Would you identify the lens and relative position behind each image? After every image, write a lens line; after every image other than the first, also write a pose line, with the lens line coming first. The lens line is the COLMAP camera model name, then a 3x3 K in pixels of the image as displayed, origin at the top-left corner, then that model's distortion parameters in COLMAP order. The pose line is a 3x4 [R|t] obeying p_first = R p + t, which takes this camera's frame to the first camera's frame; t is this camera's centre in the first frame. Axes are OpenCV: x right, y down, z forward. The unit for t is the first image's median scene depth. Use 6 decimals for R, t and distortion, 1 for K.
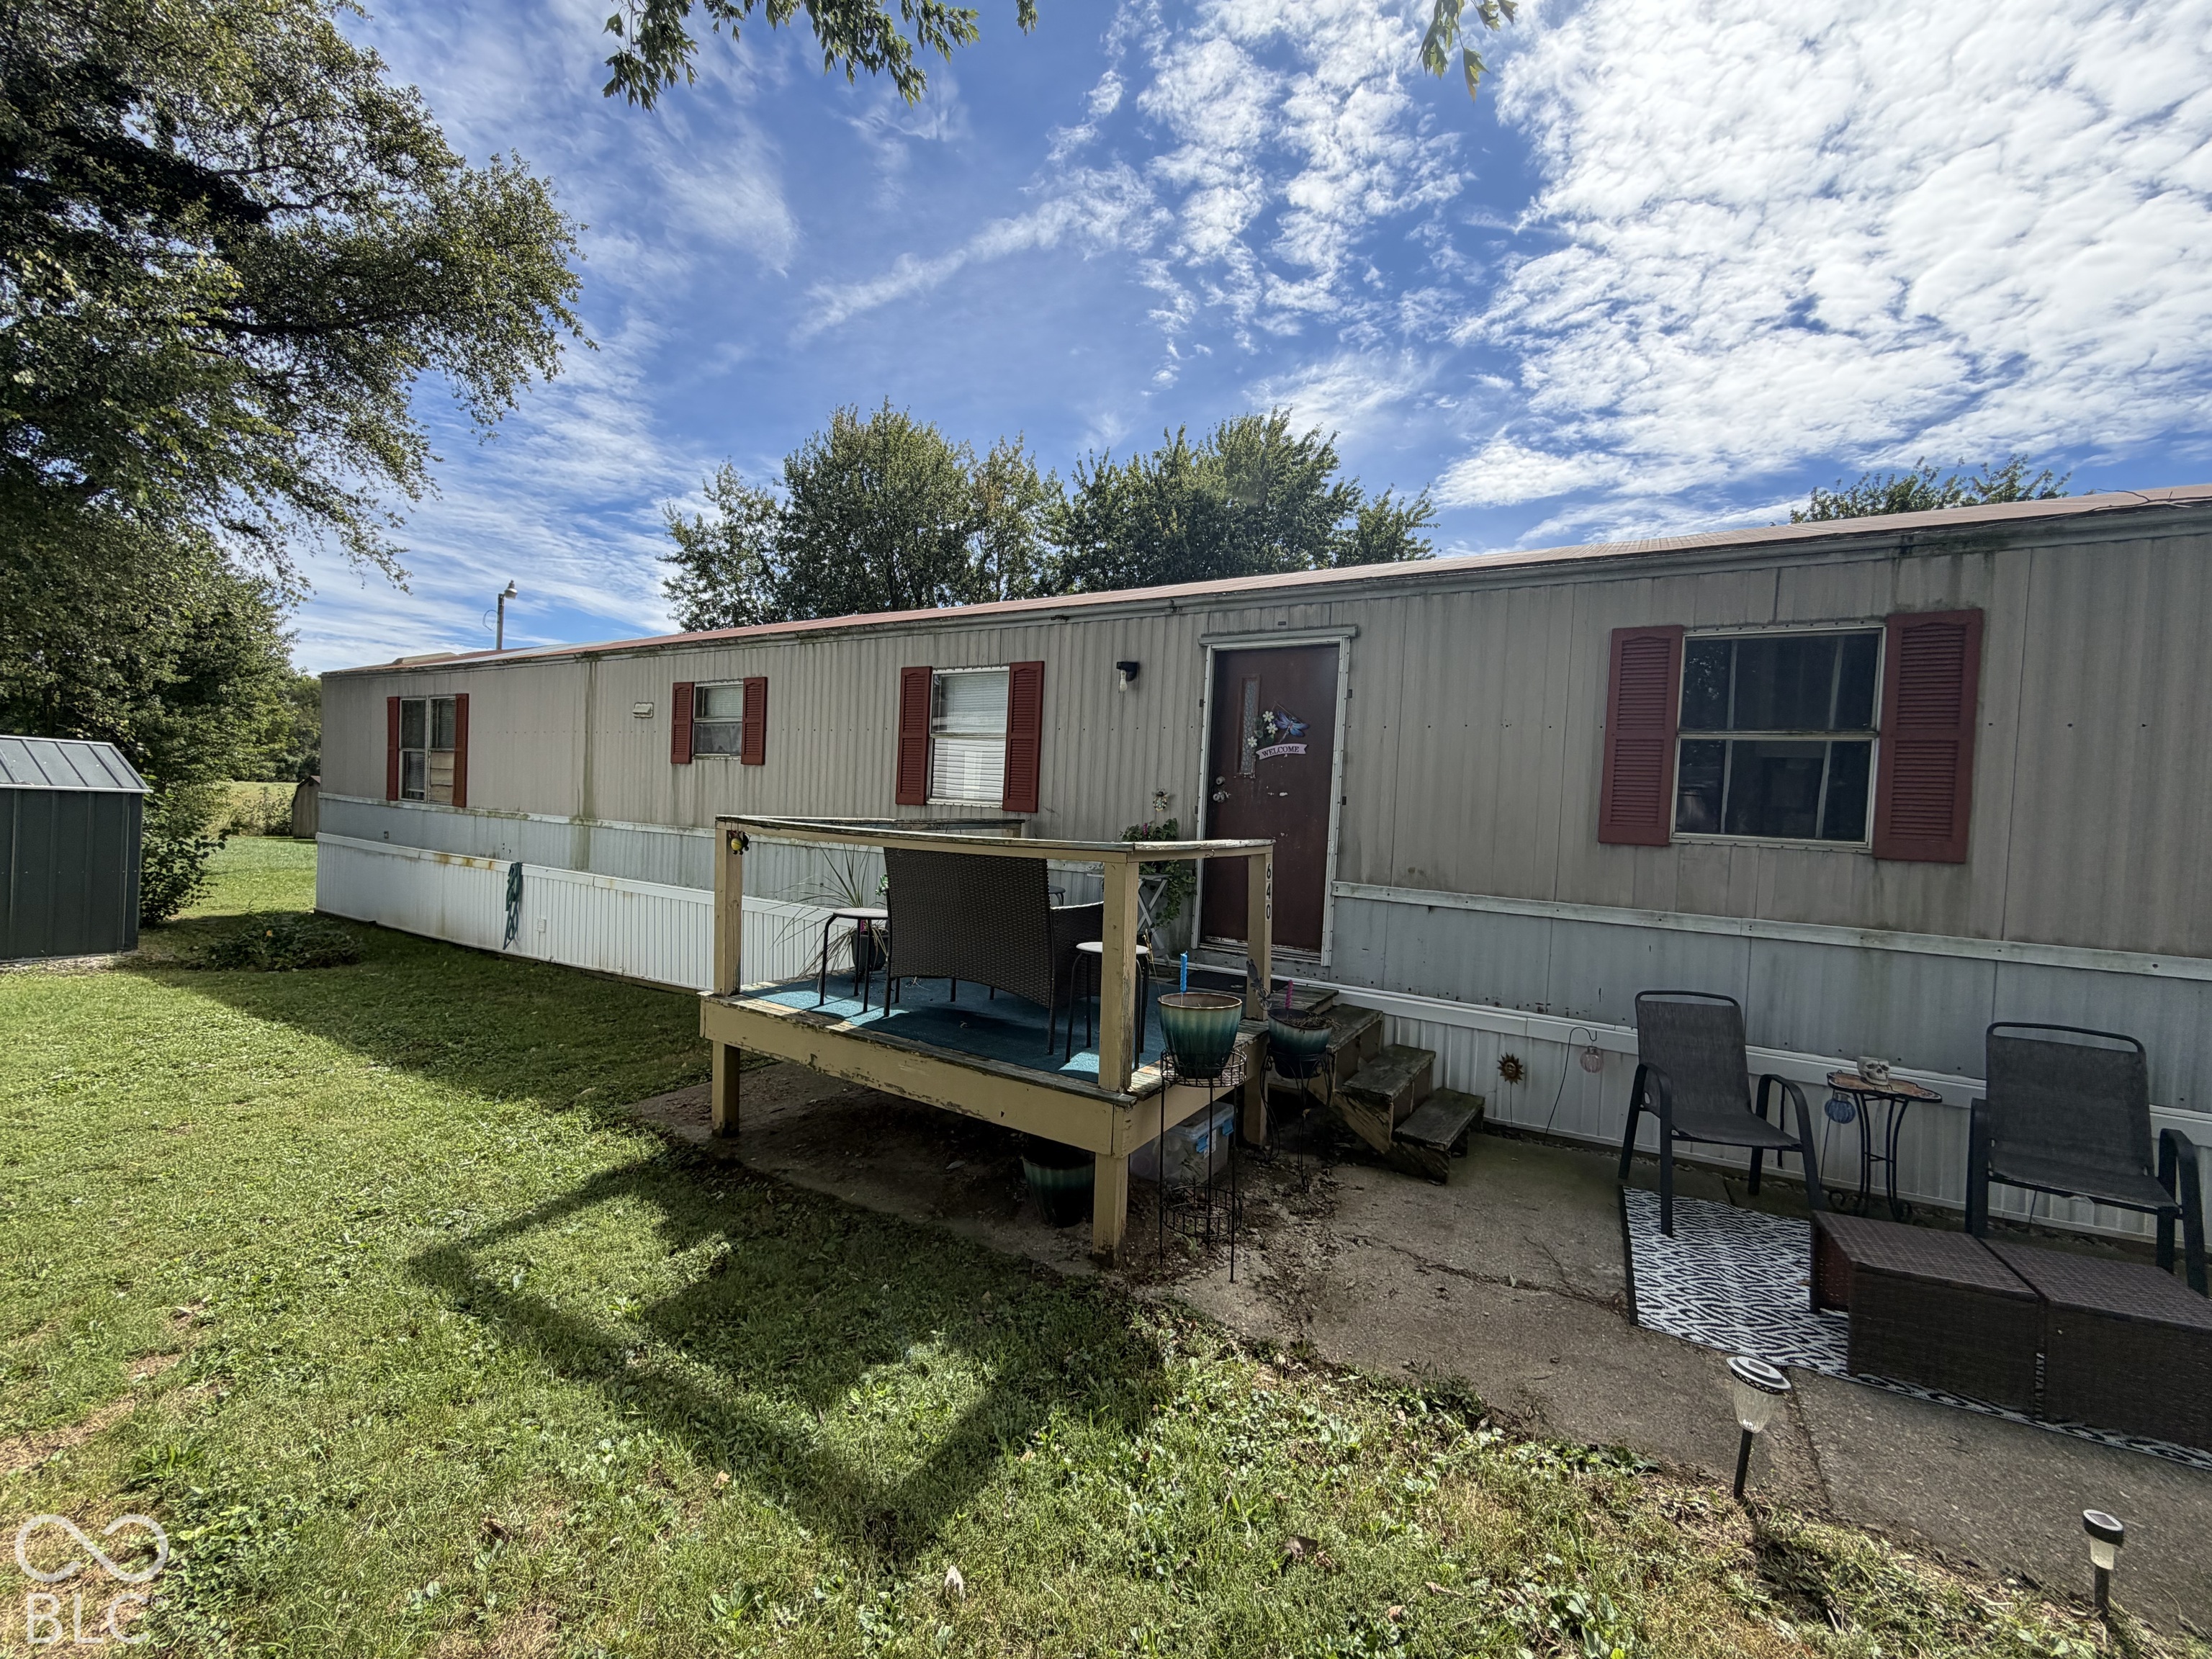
lens RADIAL K [[881.2, 0, 1103.7], [0, 881.2, 833.9], [0, 0, 1]] dist [0.000858, 0.000695]
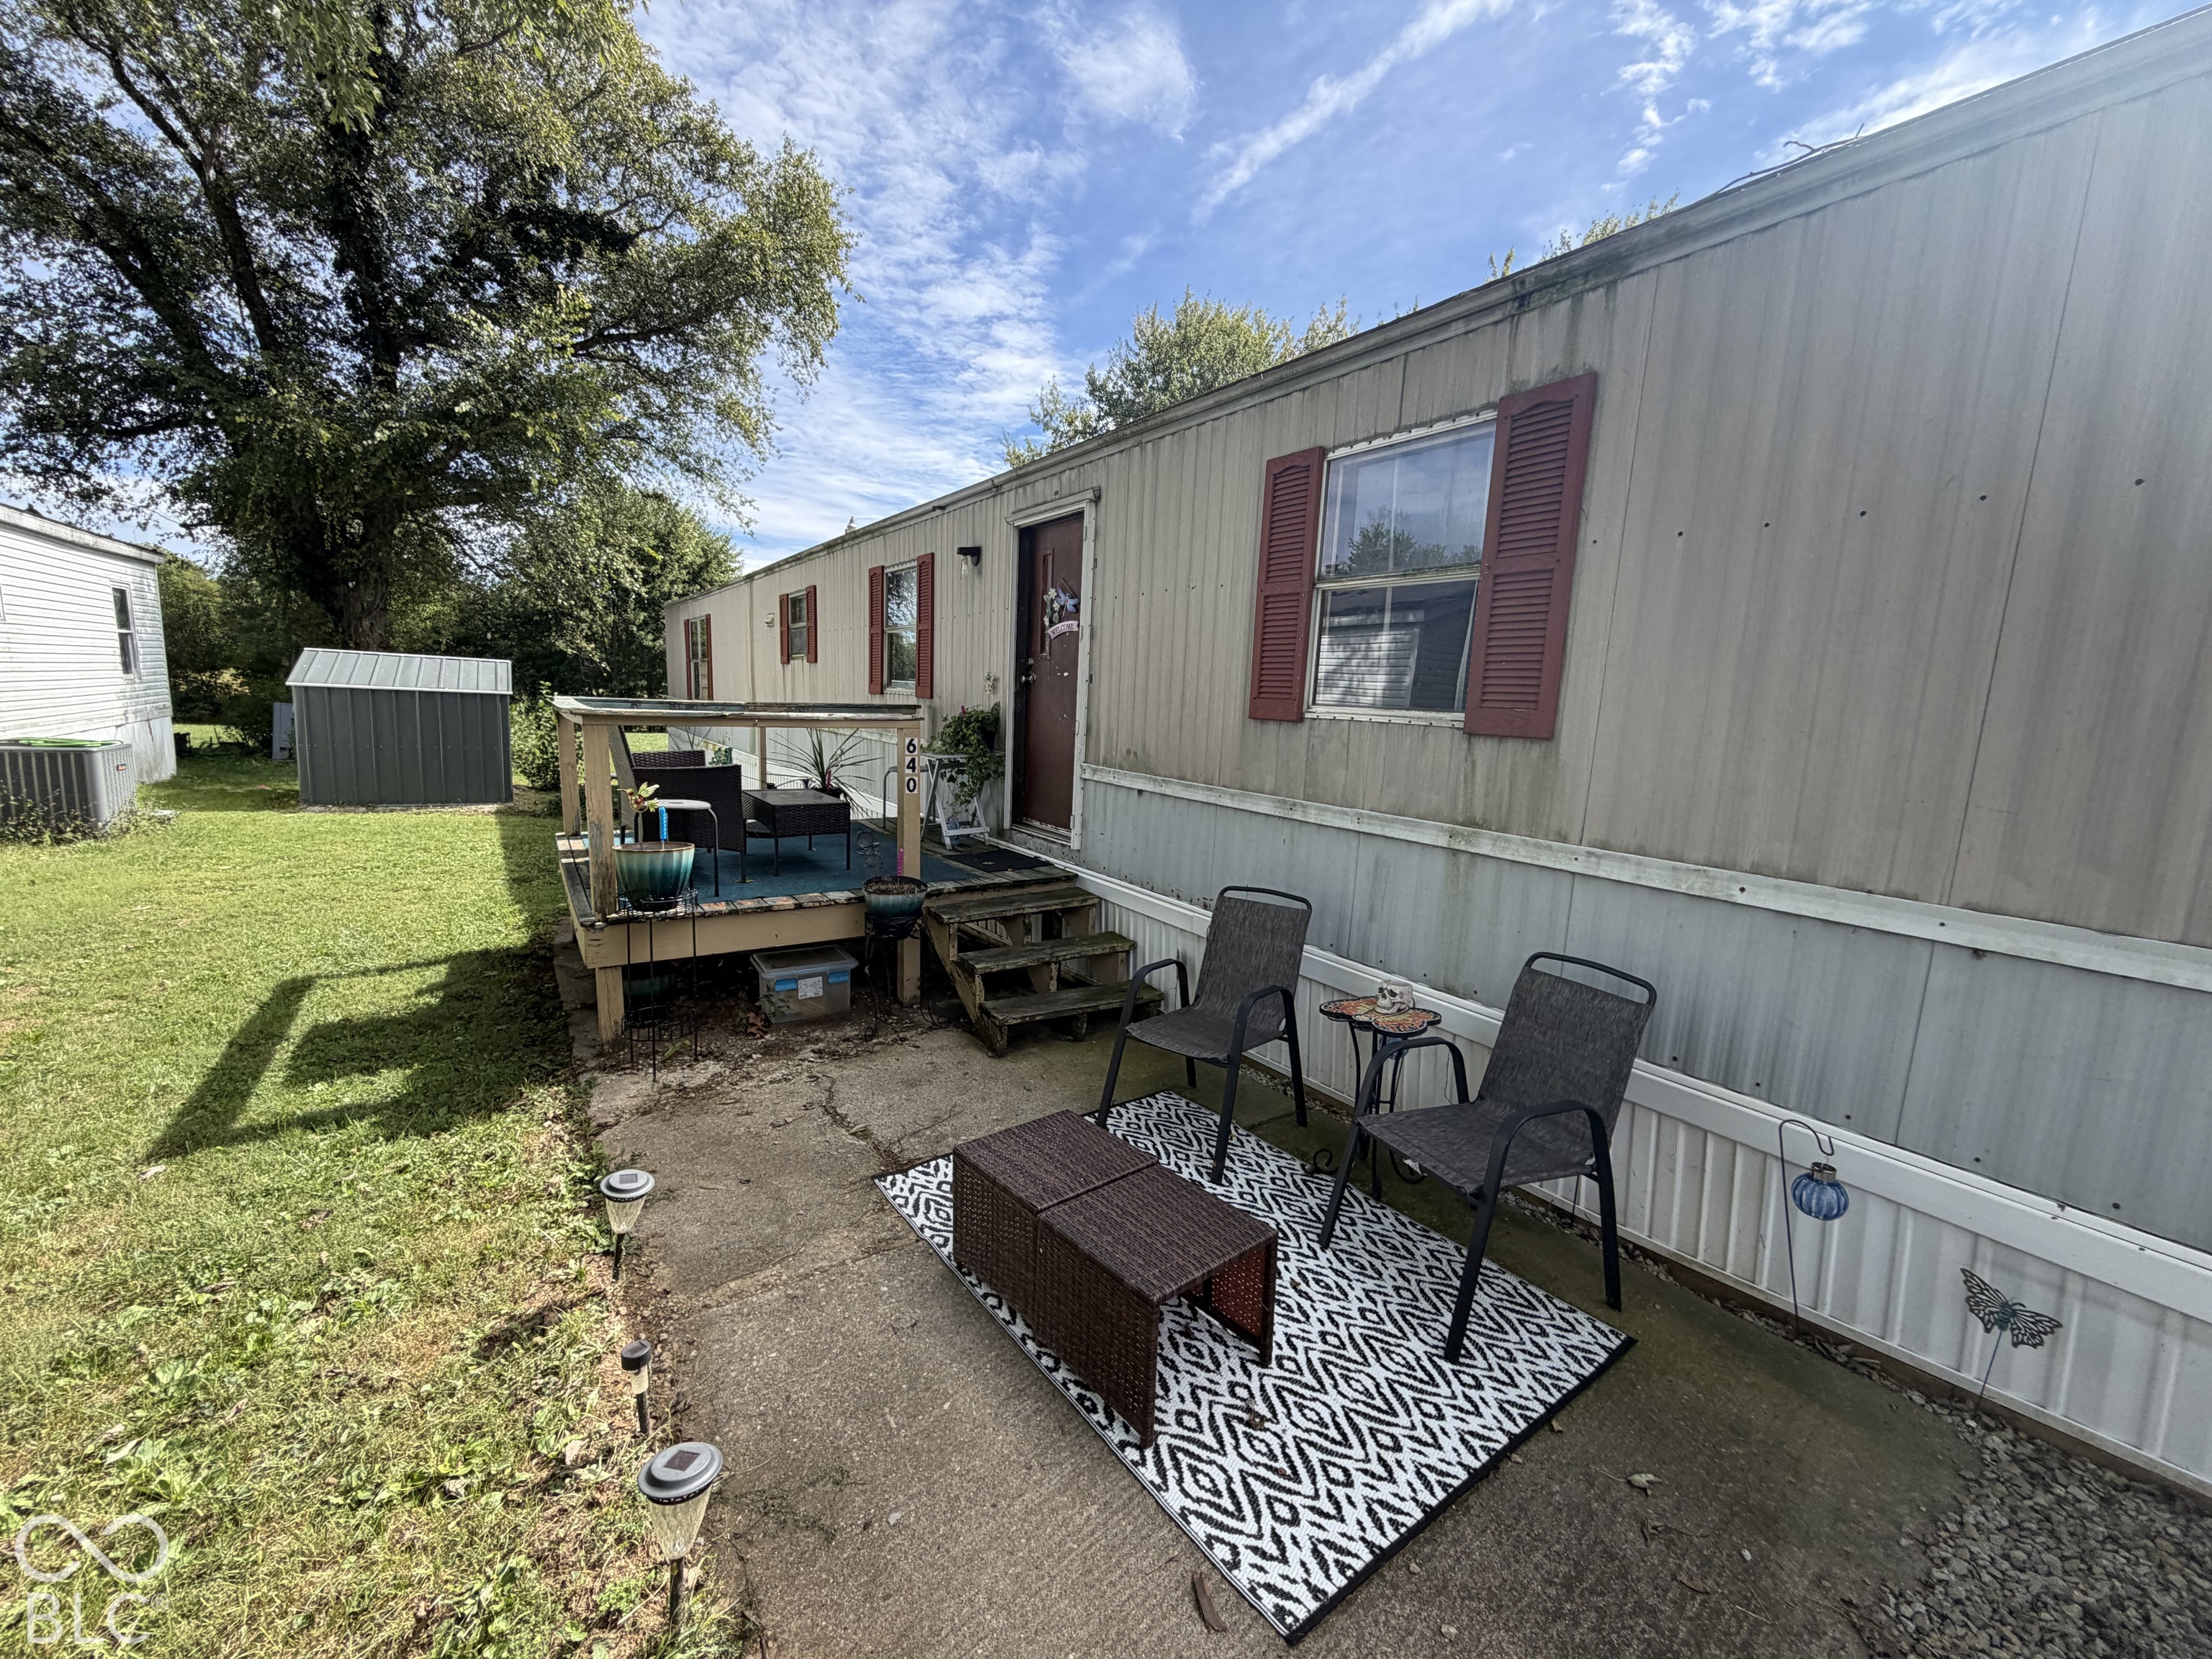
lens RADIAL K [[889.6, 0, 1106.0], [0, 889.6, 829.5], [0, 0, 1]] dist [0.001151, -0.000073]
pose [[0.906521, 0.052778, -0.418848, 0.468051], [-0.011391, 0.994851, 0.100705, 0.018401], [0.422006, -0.086520, 0.902455, 0.083546]]
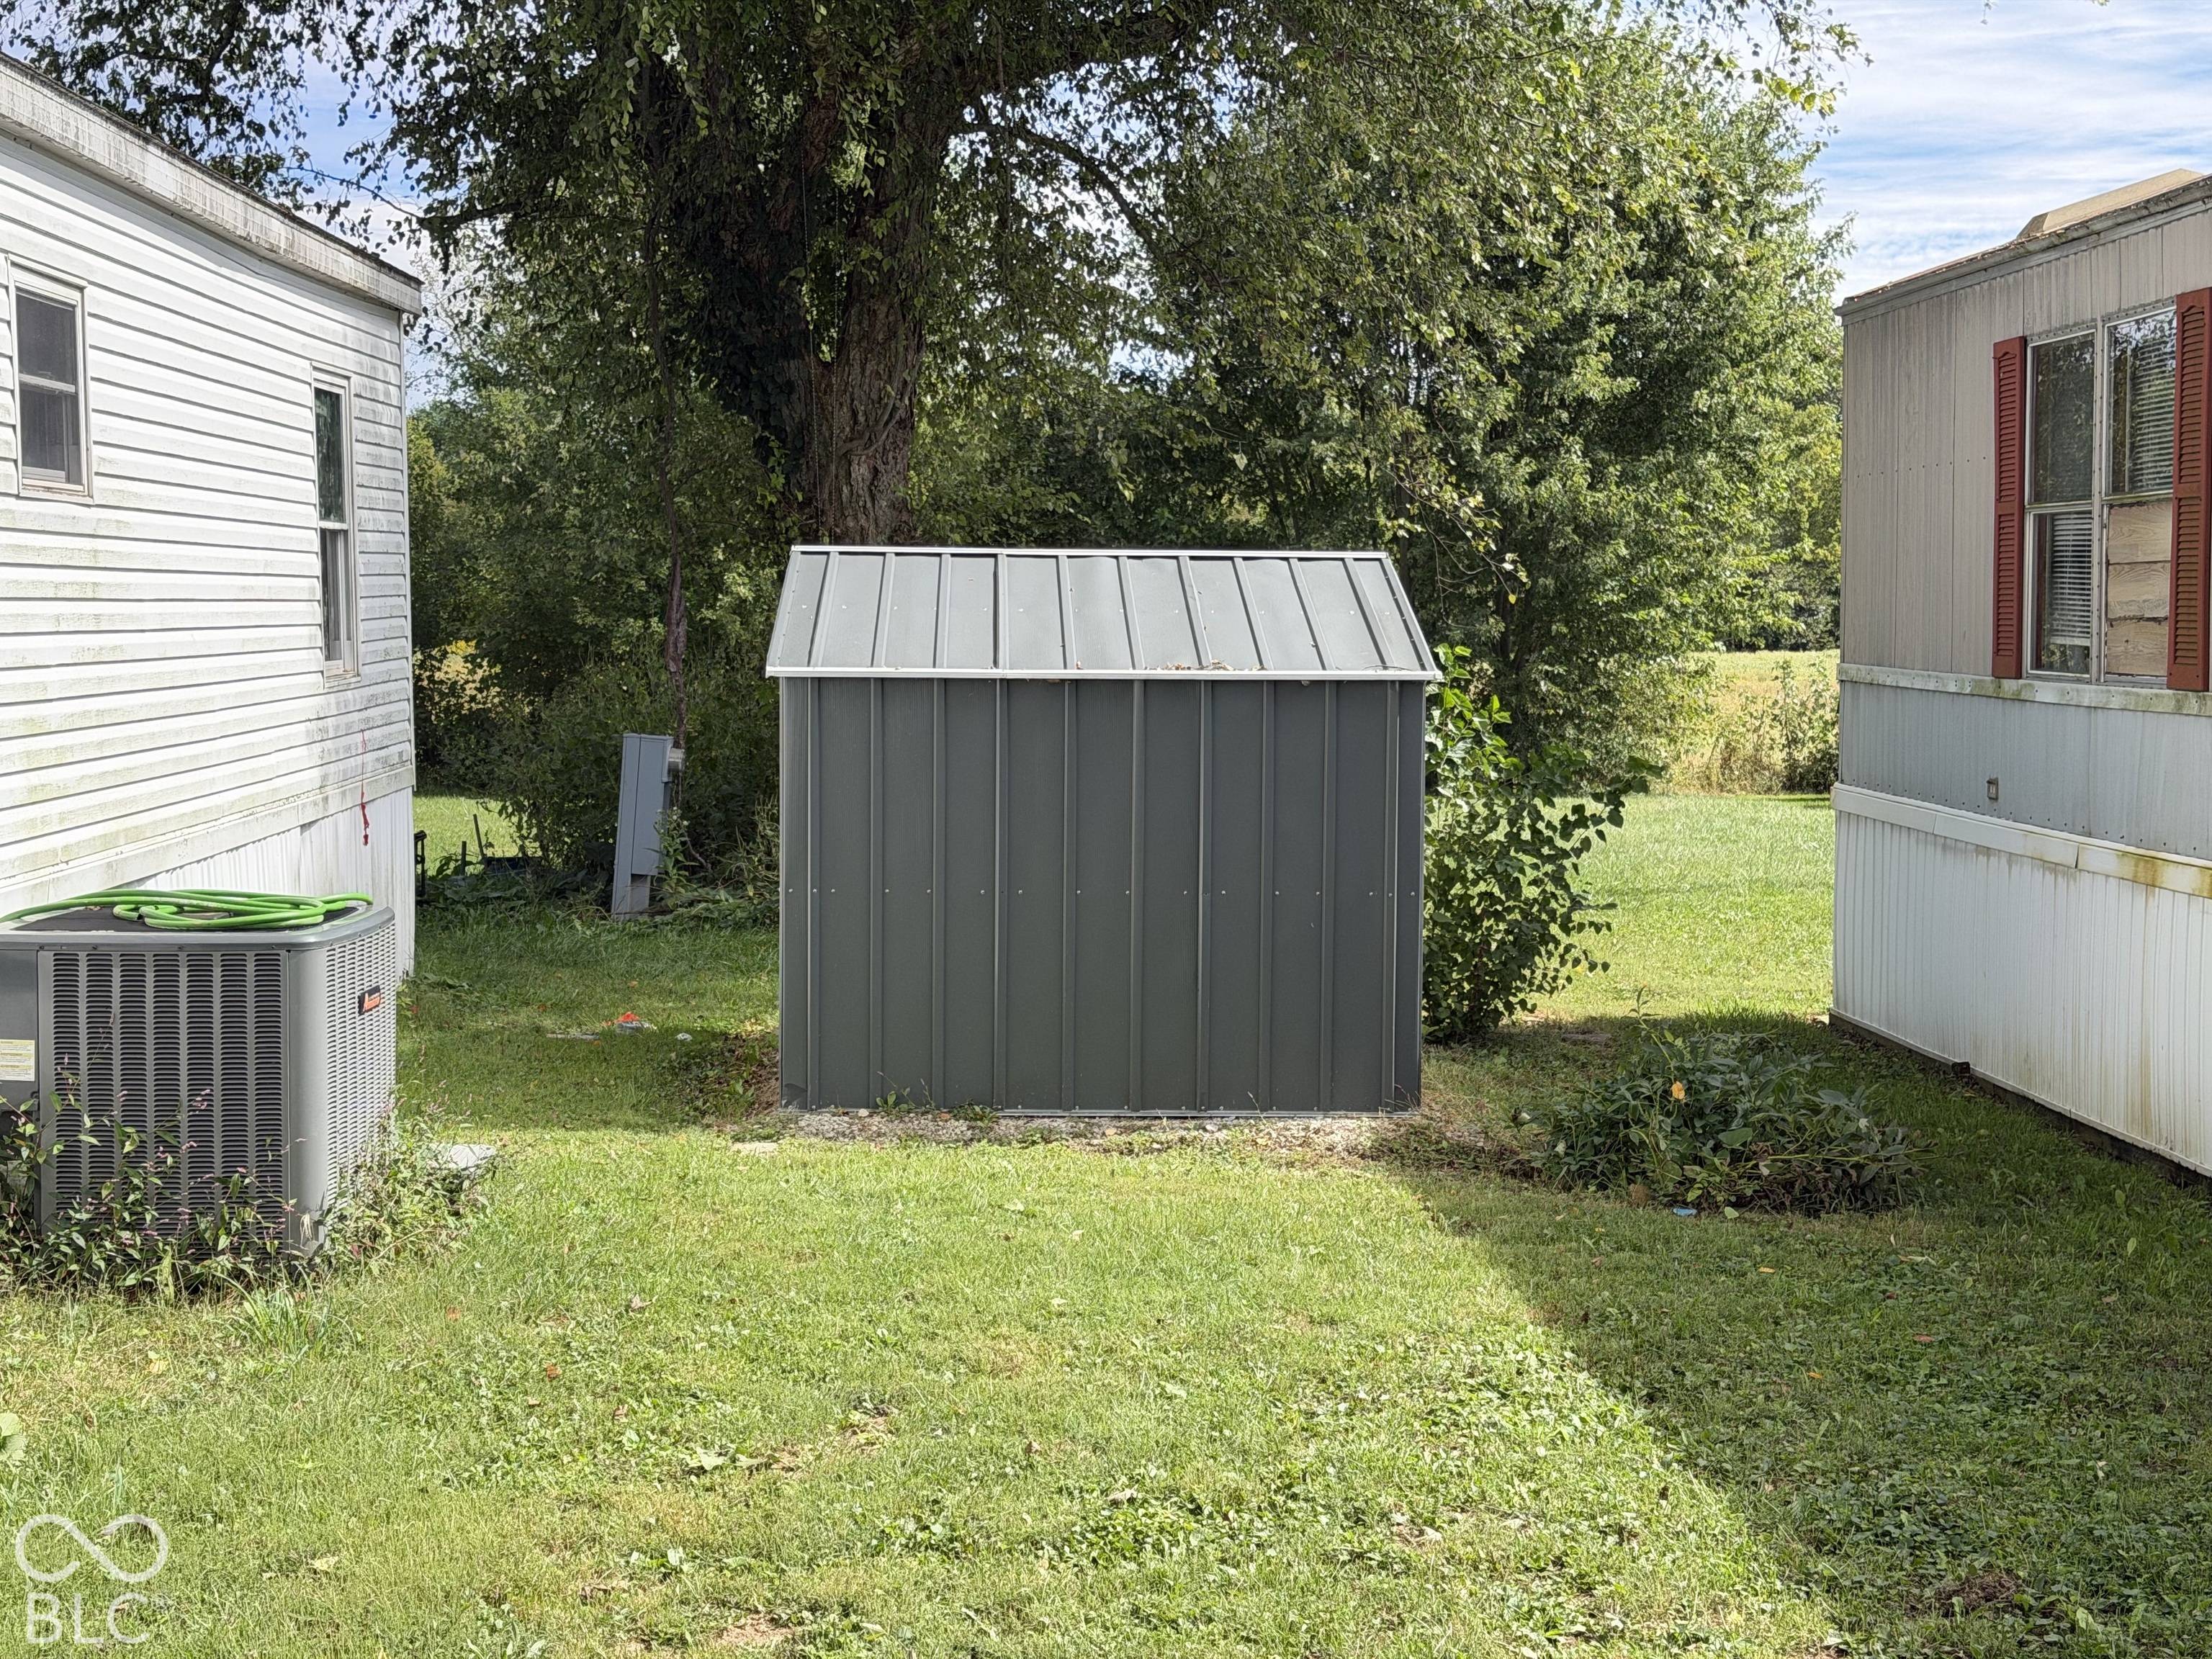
lens RADIAL K [[3070.0, 0, 1106.0], [0, 3070.0, 829.5], [0, 0, 1]] dist [0.137094, 0.005877]
pose [[0.550831, 0.006204, -0.834594, -0.112300], [0.007571, 0.999894, 0.012430, -0.001114], [0.834583, -0.013165, 0.550725, 0.210195]]
